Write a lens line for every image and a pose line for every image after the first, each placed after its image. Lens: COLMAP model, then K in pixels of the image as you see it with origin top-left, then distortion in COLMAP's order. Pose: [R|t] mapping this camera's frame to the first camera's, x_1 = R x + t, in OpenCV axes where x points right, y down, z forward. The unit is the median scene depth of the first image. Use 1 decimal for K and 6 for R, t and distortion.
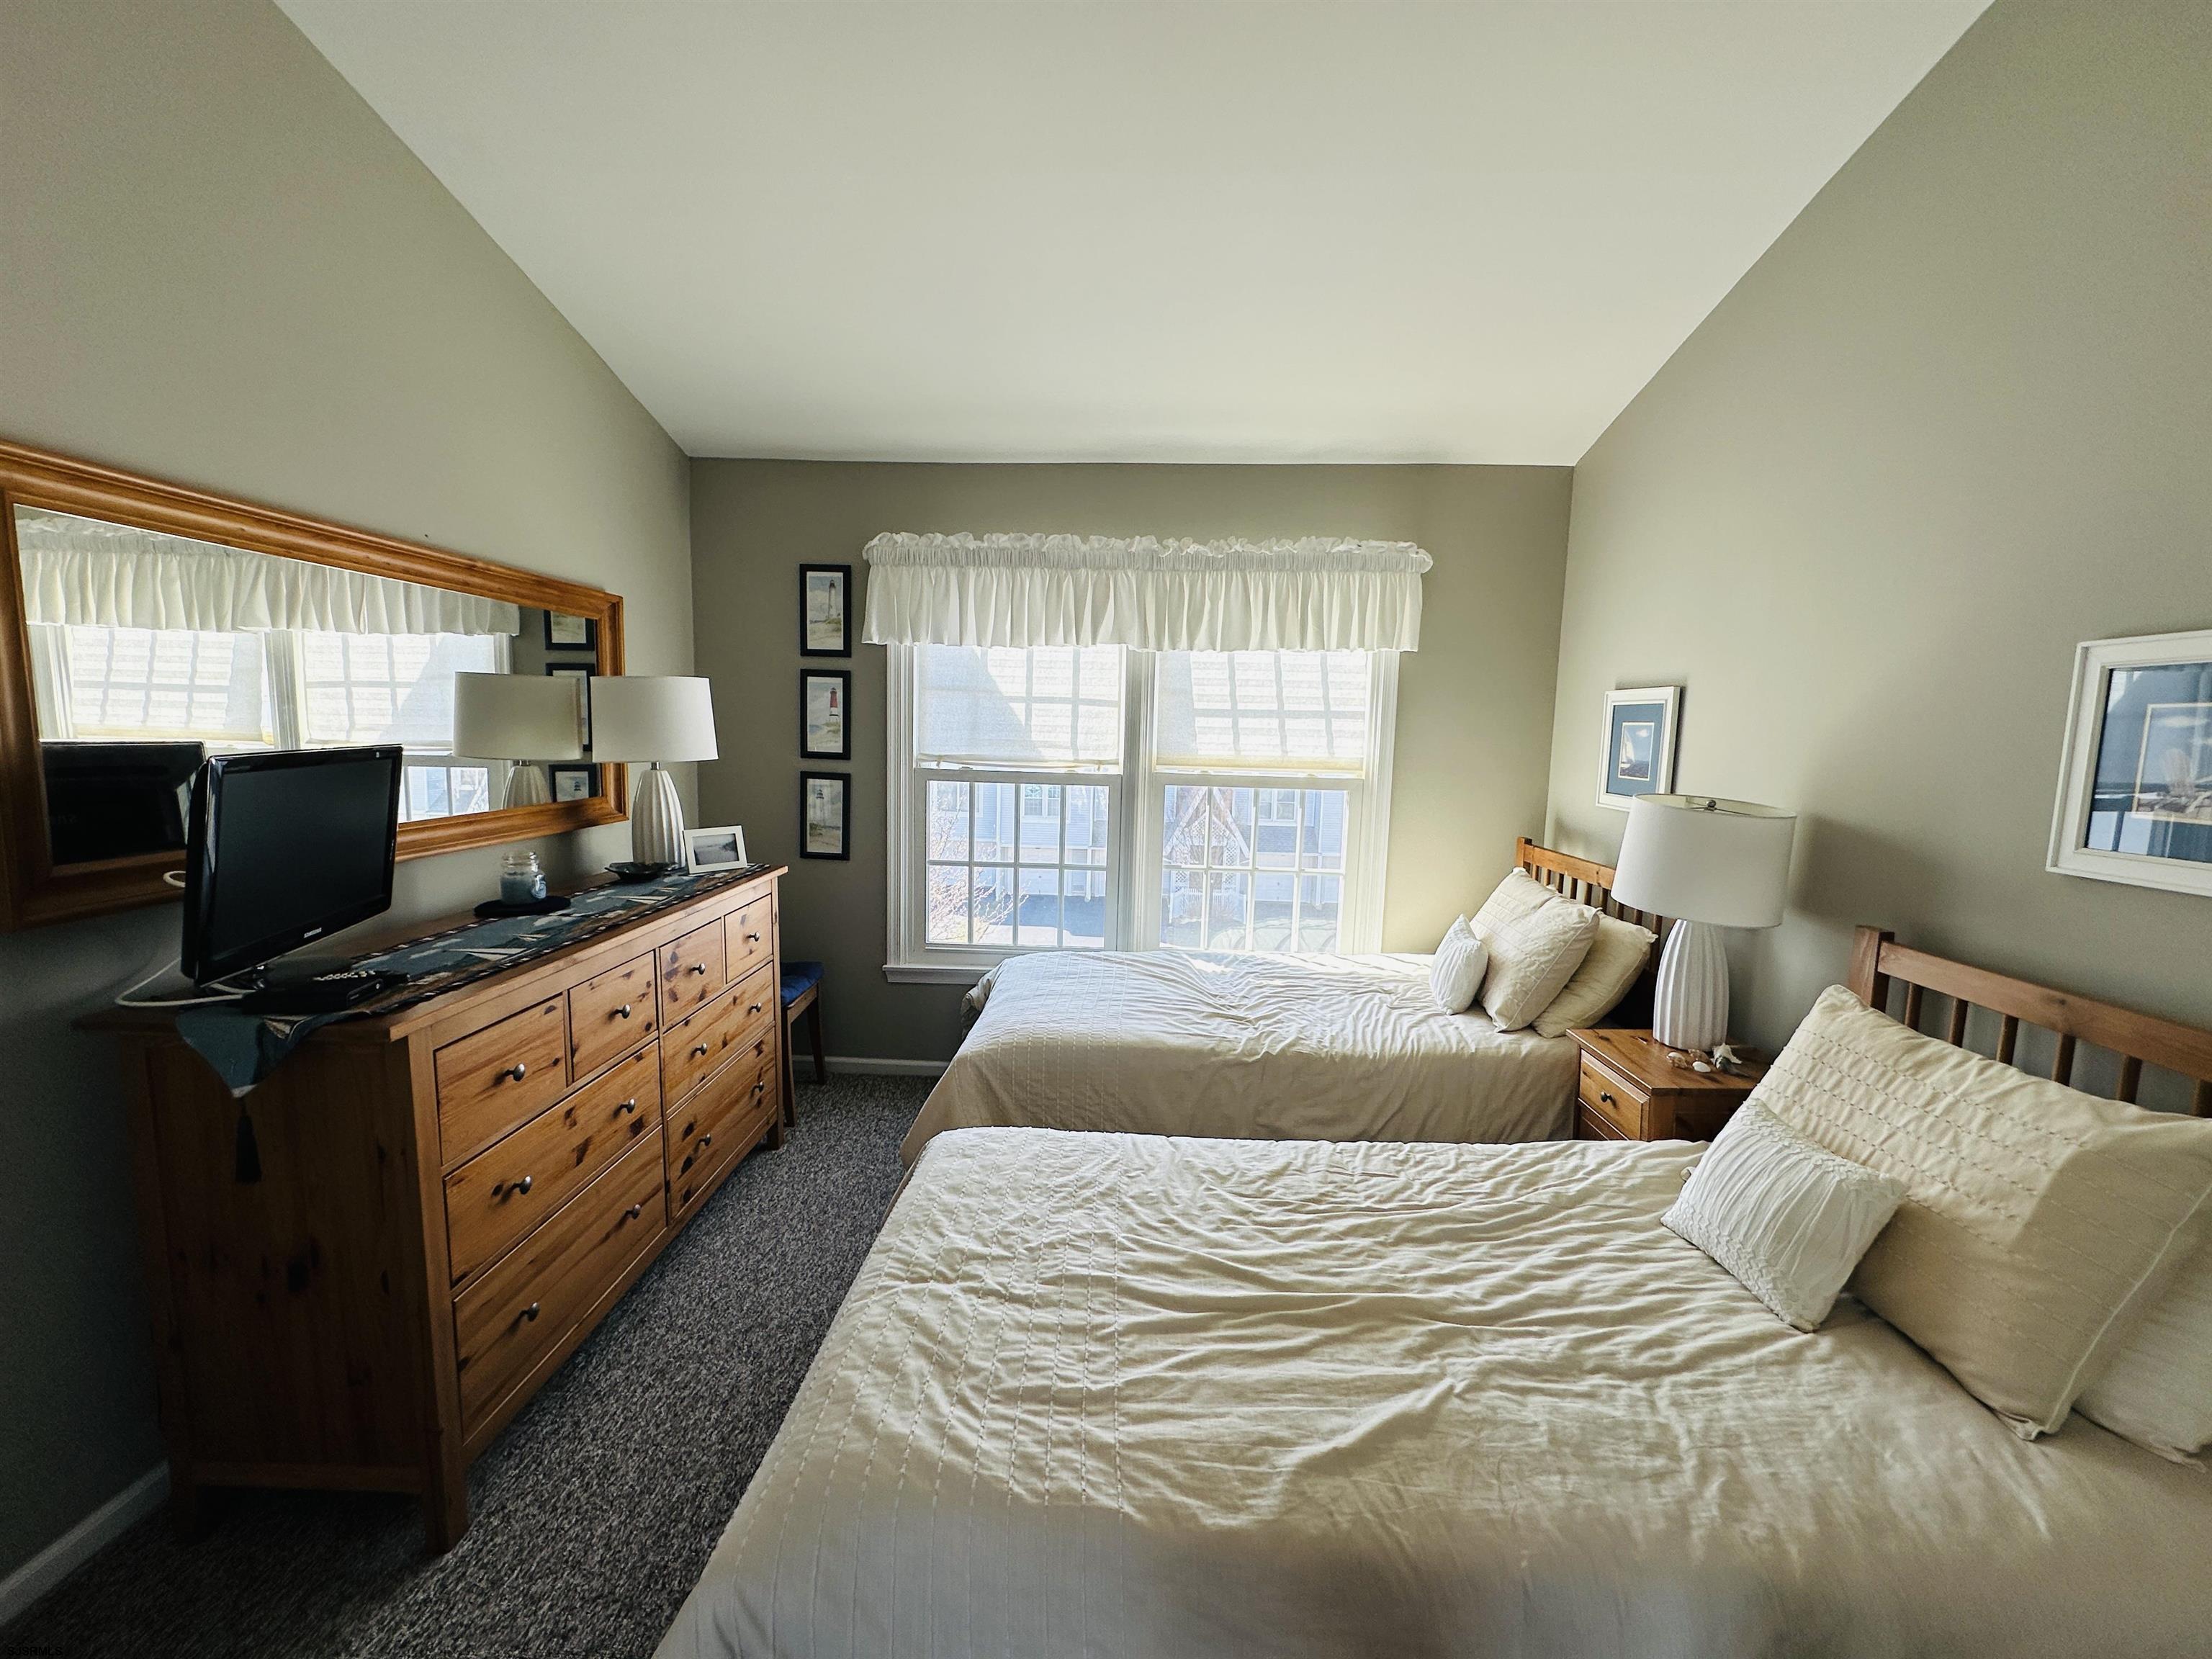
lens RADIAL K [[879.9, 0, 1106.2], [0, 879.9, 829.7], [0, 0, 1]] dist [-0.003365, 0.000544]
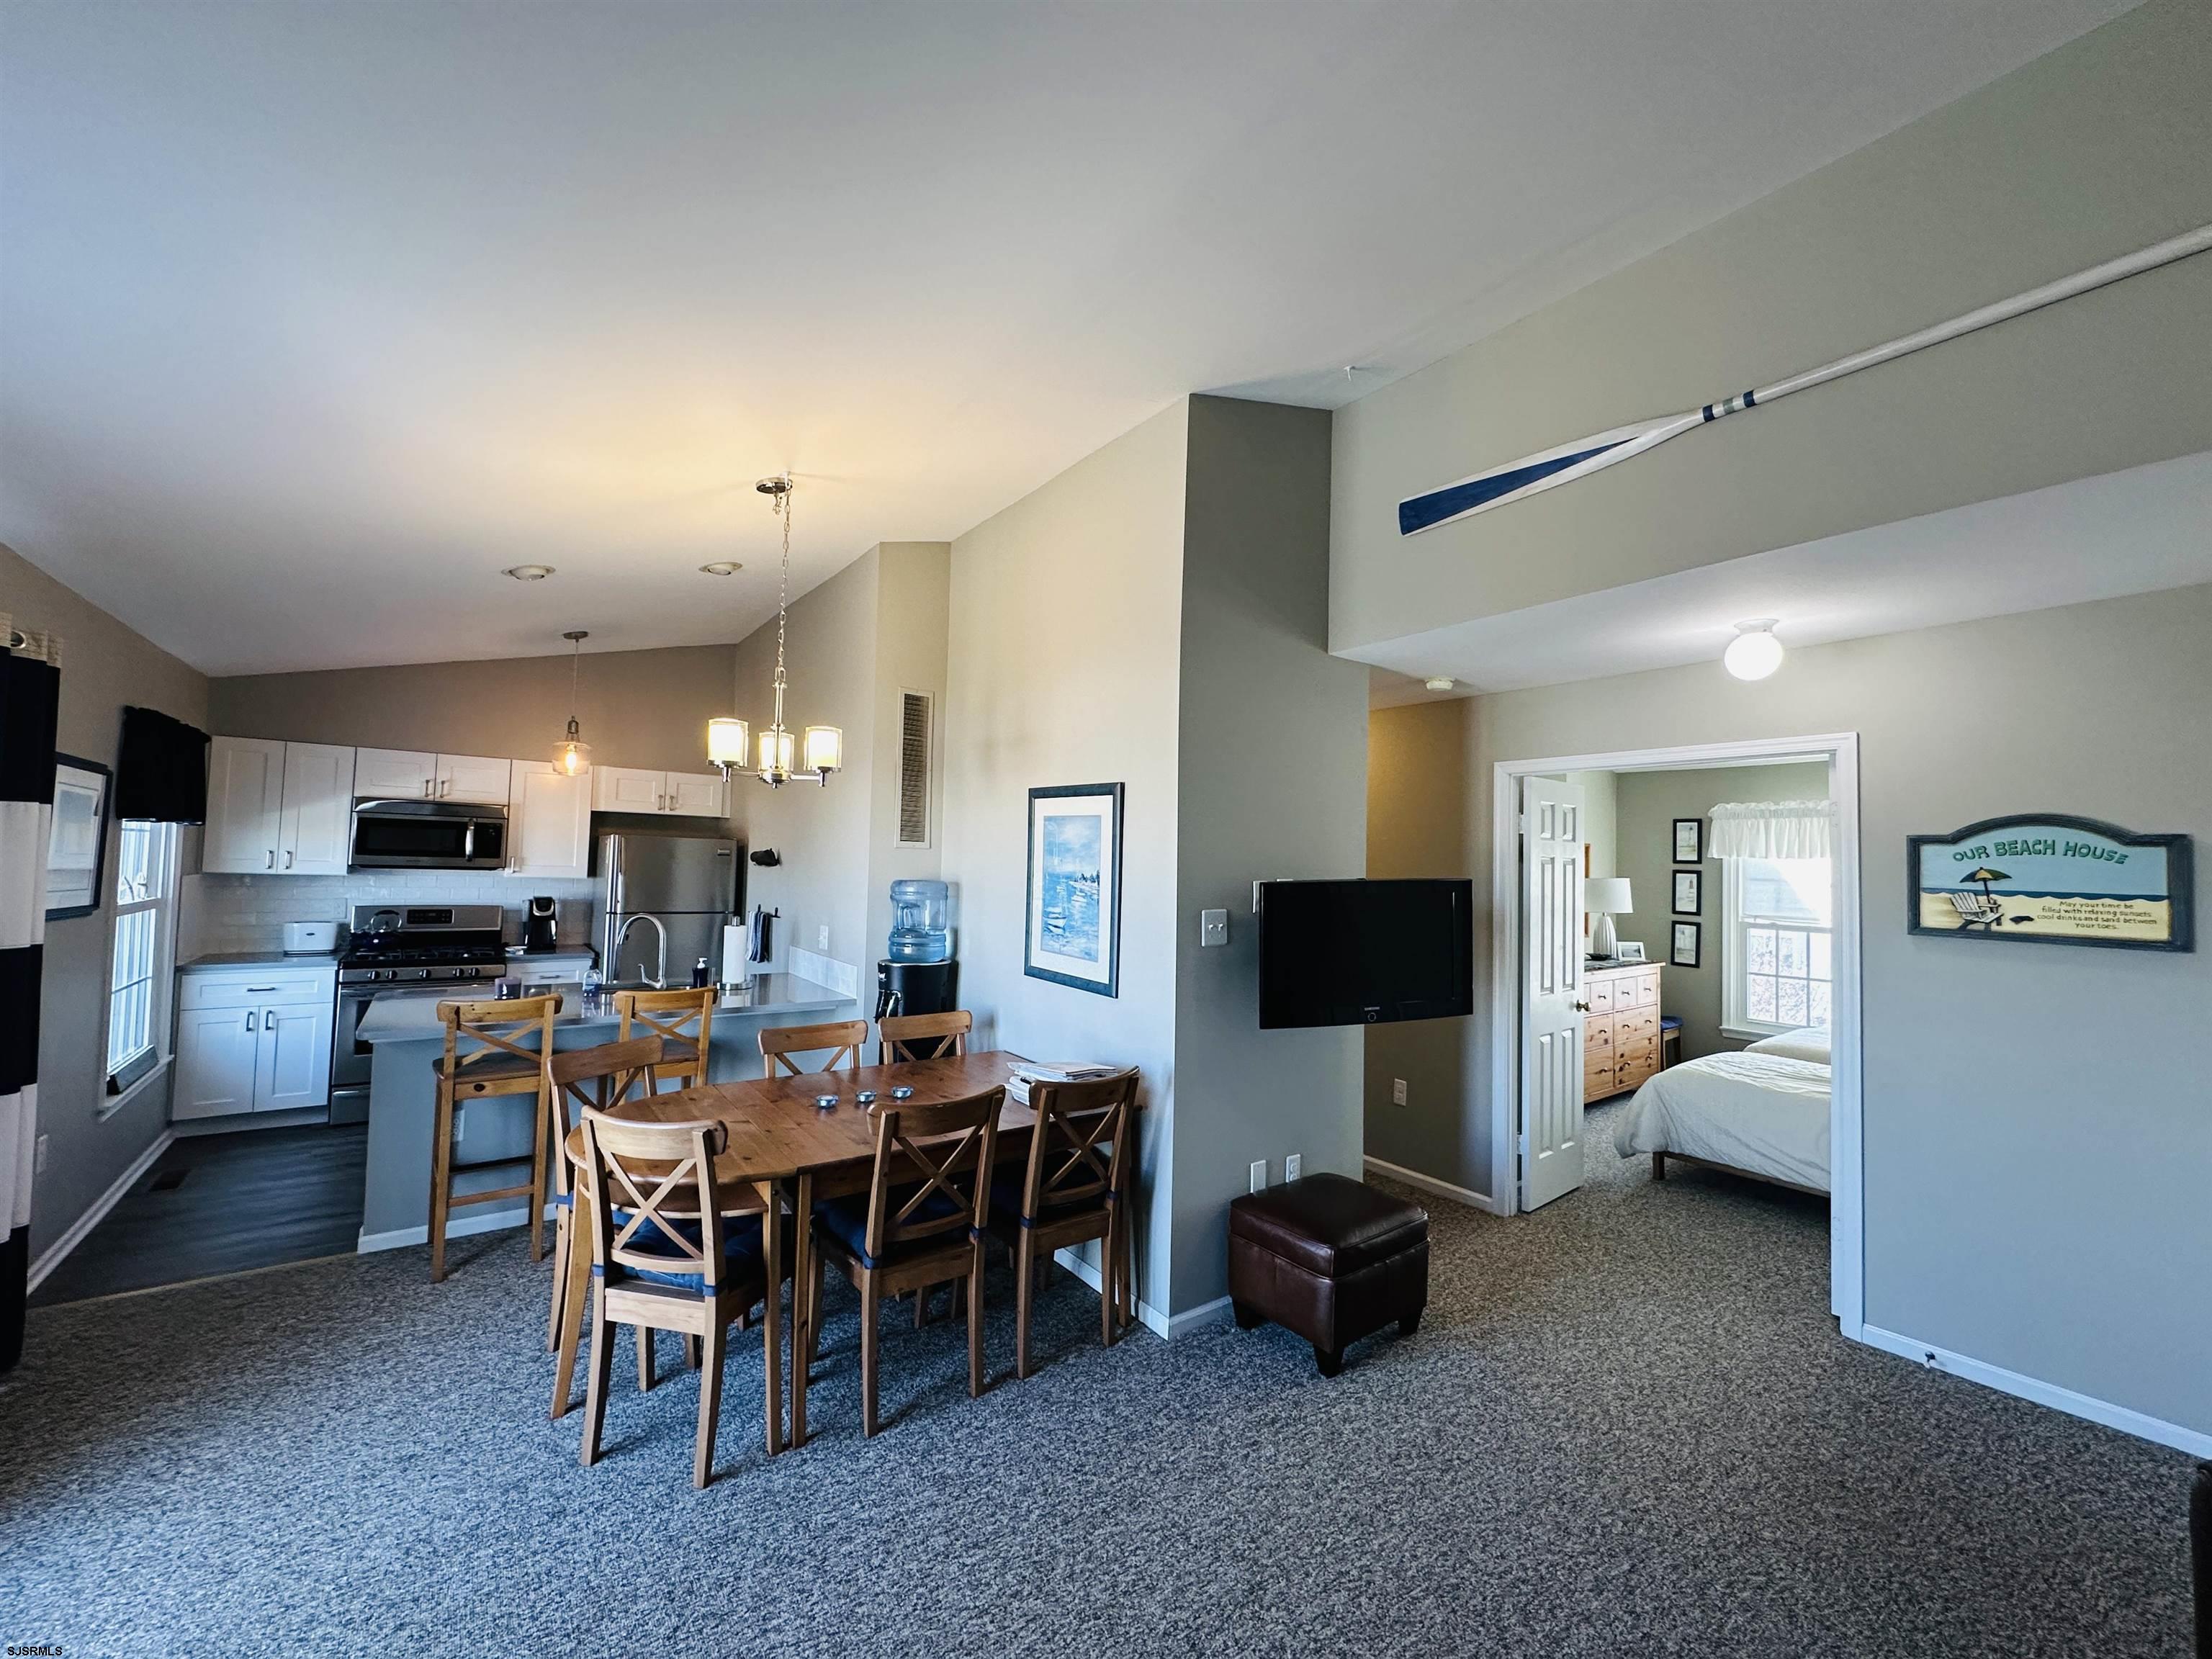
lens RADIAL K [[879.9, 0, 1106.6], [0, 879.9, 827.3], [0, 0, 1]] dist [-0.003365, 0.000544]
pose [[0.622897, -0.040692, -0.781245, 0.539270], [-0.099566, 0.986401, -0.130763, 0.145521], [0.775942, 0.159237, 0.610375, -1.600969]]
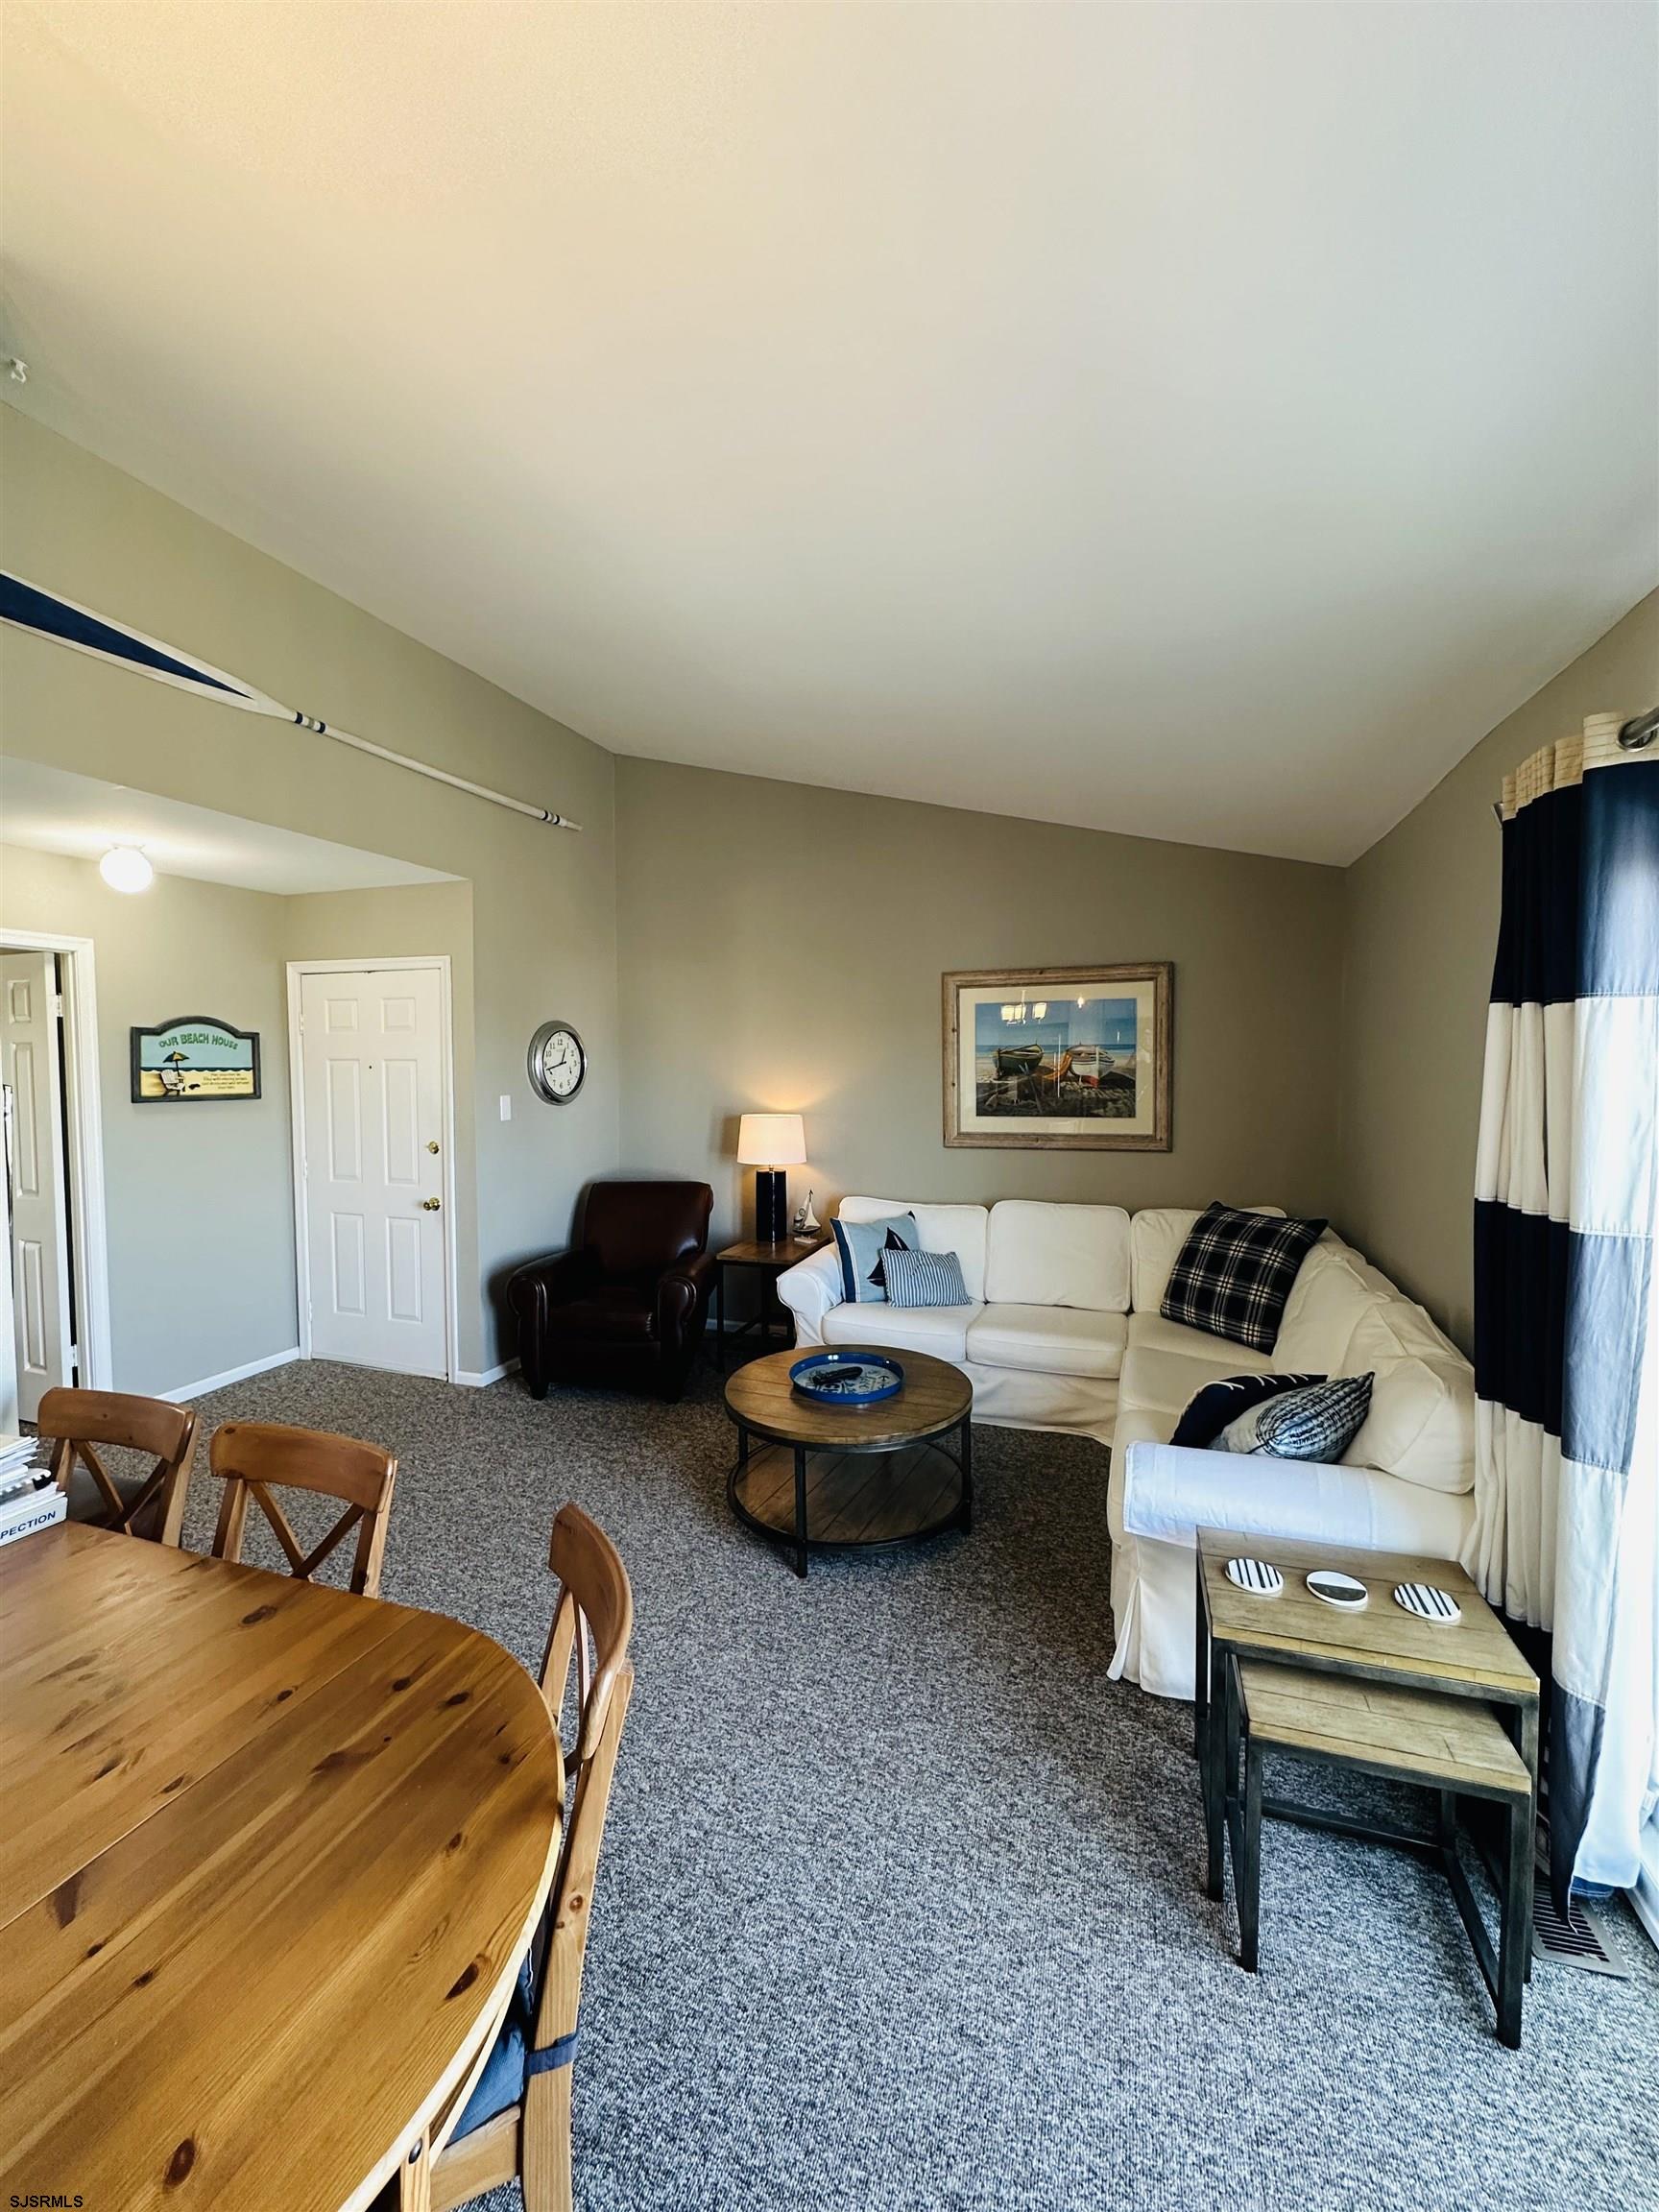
lens RADIAL K [[879.9, 0, 829.1], [0, 879.9, 1106.3], [0, 0, 1]] dist [-0.003365, 0.000544]
pose [[0.295842, -0.069597, 0.952698, -0.723220], [0.118611, 0.992300, 0.035657, 0.123298], [-0.947844, 0.102451, 0.301819, -1.645891]]
